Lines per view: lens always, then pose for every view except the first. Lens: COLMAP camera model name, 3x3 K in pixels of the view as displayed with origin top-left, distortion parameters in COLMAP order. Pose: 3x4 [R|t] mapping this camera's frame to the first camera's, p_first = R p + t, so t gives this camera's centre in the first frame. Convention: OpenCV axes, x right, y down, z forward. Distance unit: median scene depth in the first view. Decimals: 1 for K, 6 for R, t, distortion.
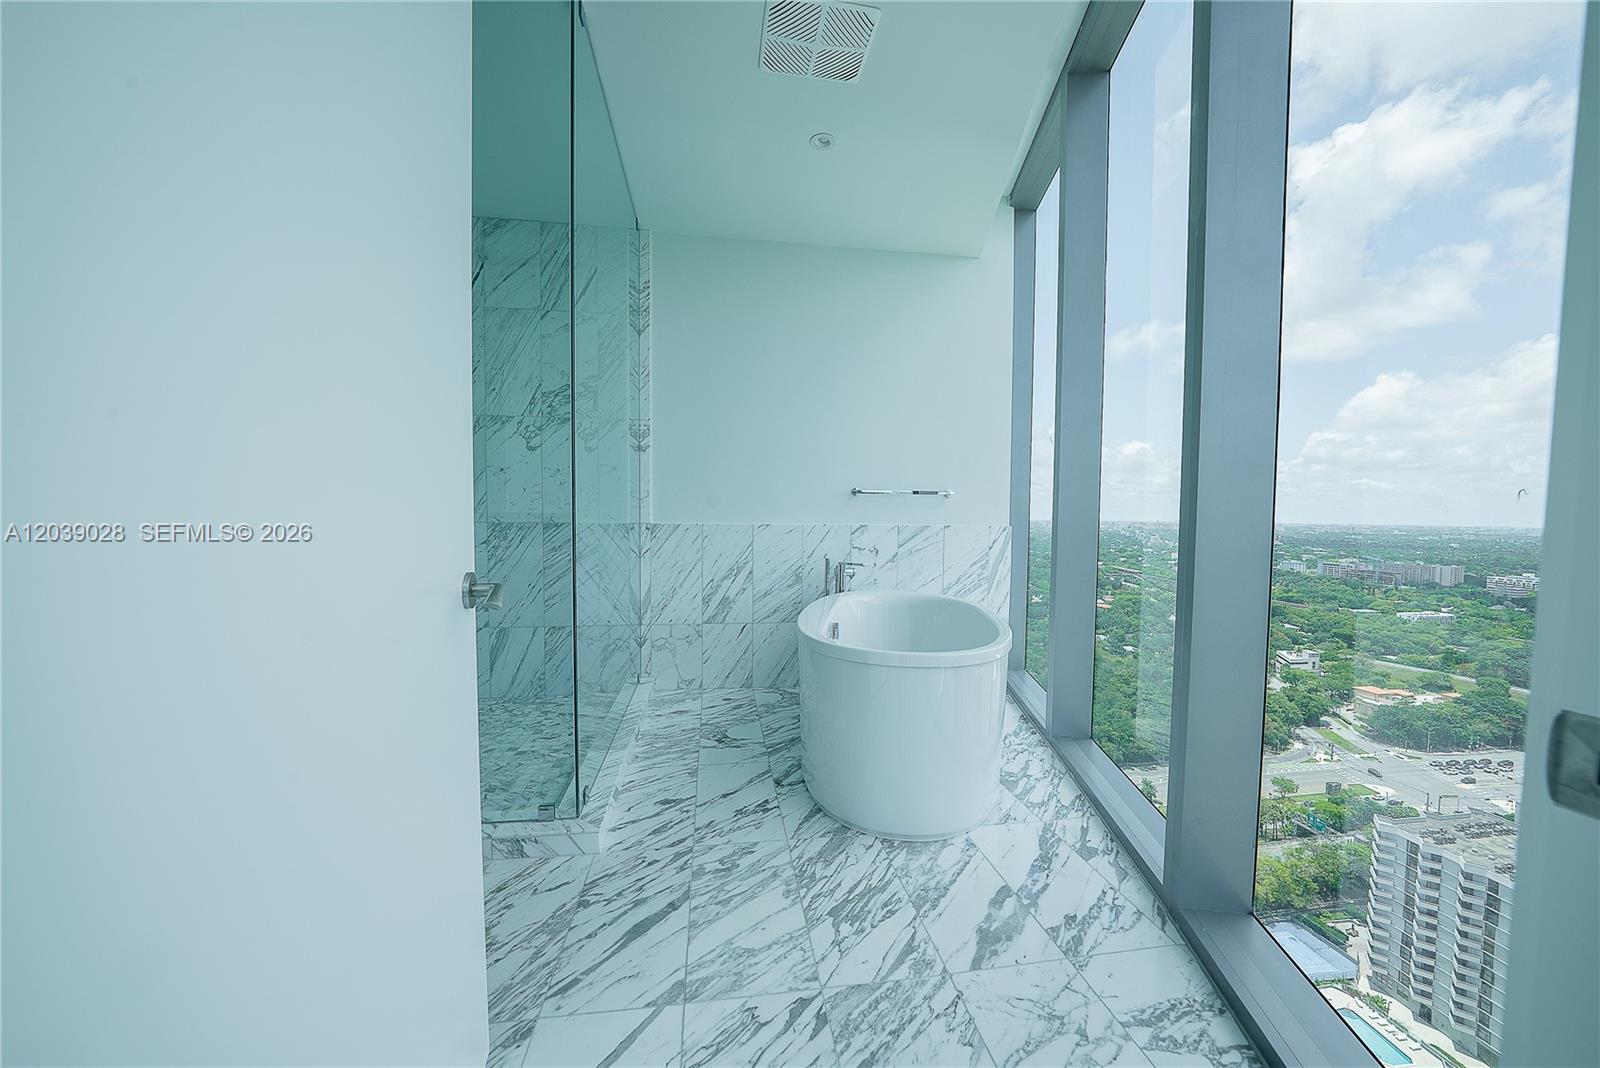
lens RADIAL K [[577.0, 0, 810.3], [0, 577.0, 547.4], [0, 0, 1]] dist [-0.019931, 0.004883]
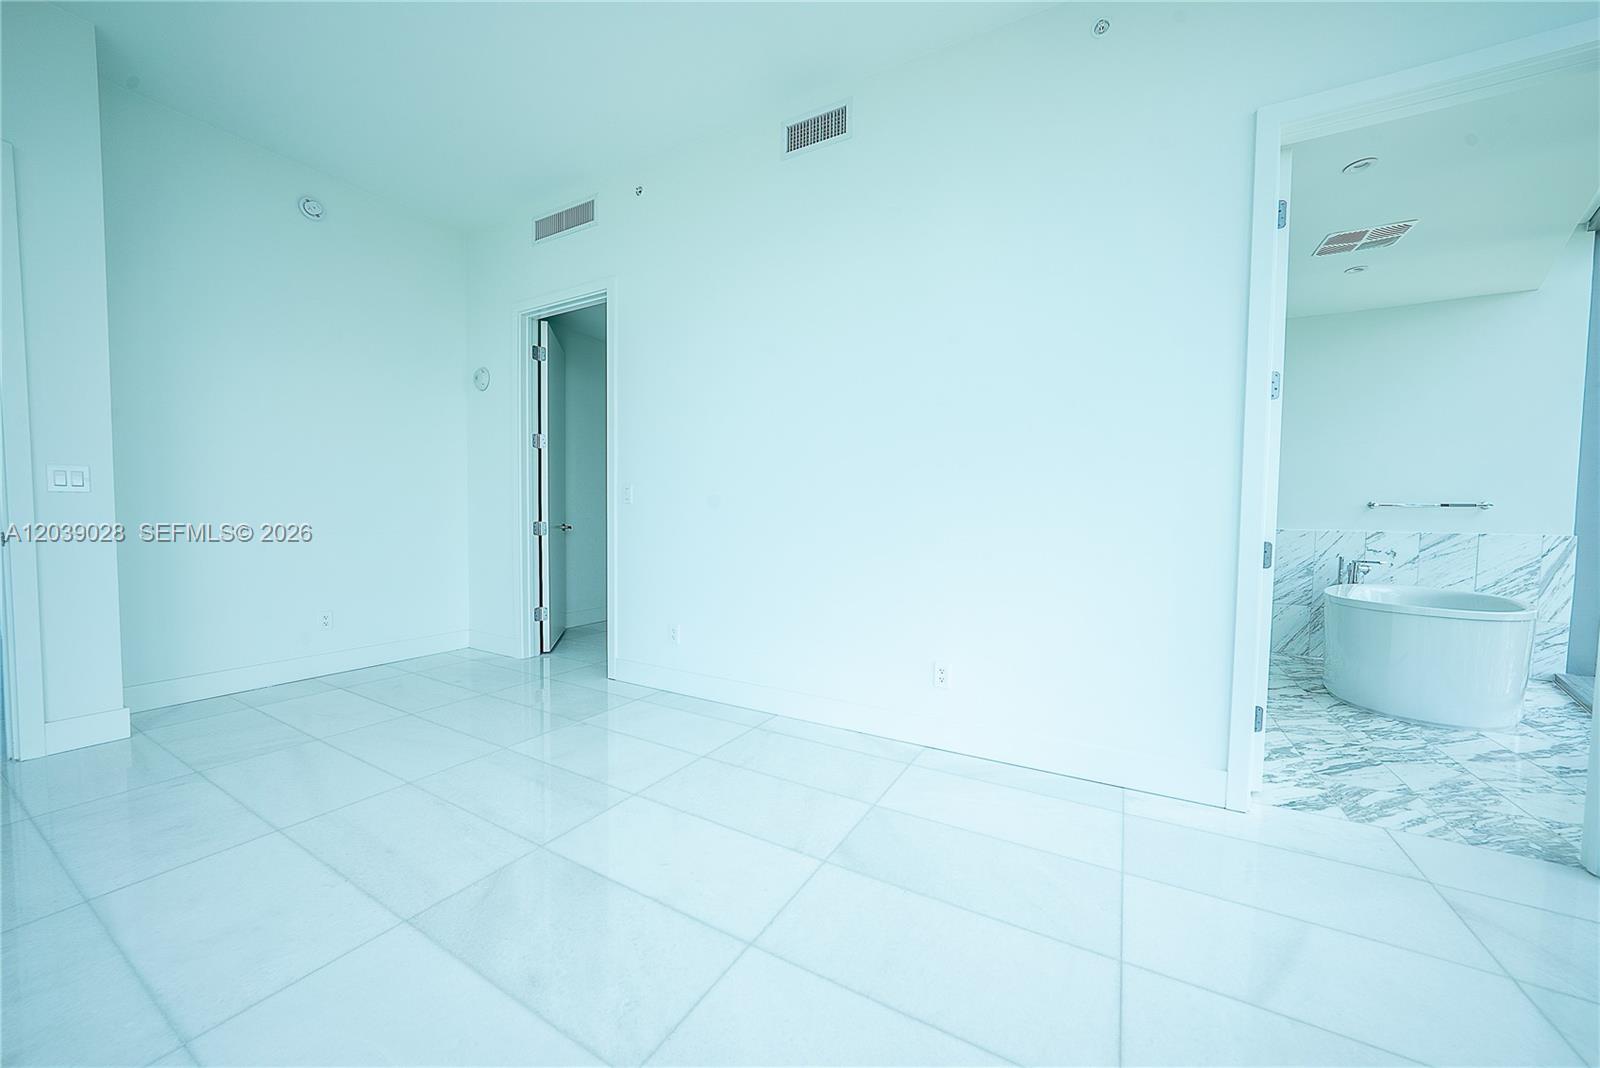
lens RADIAL K [[577.0, 0, 797.0], [0, 577.0, 541.8], [0, 0, 1]] dist [-0.019931, 0.004883]
pose [[0.777081, 0.025200, -0.628896, -0.119170], [-0.038271, 0.999241, -0.007250, 0.041127], [0.628236, 0.029702, 0.777456, -0.777689]]
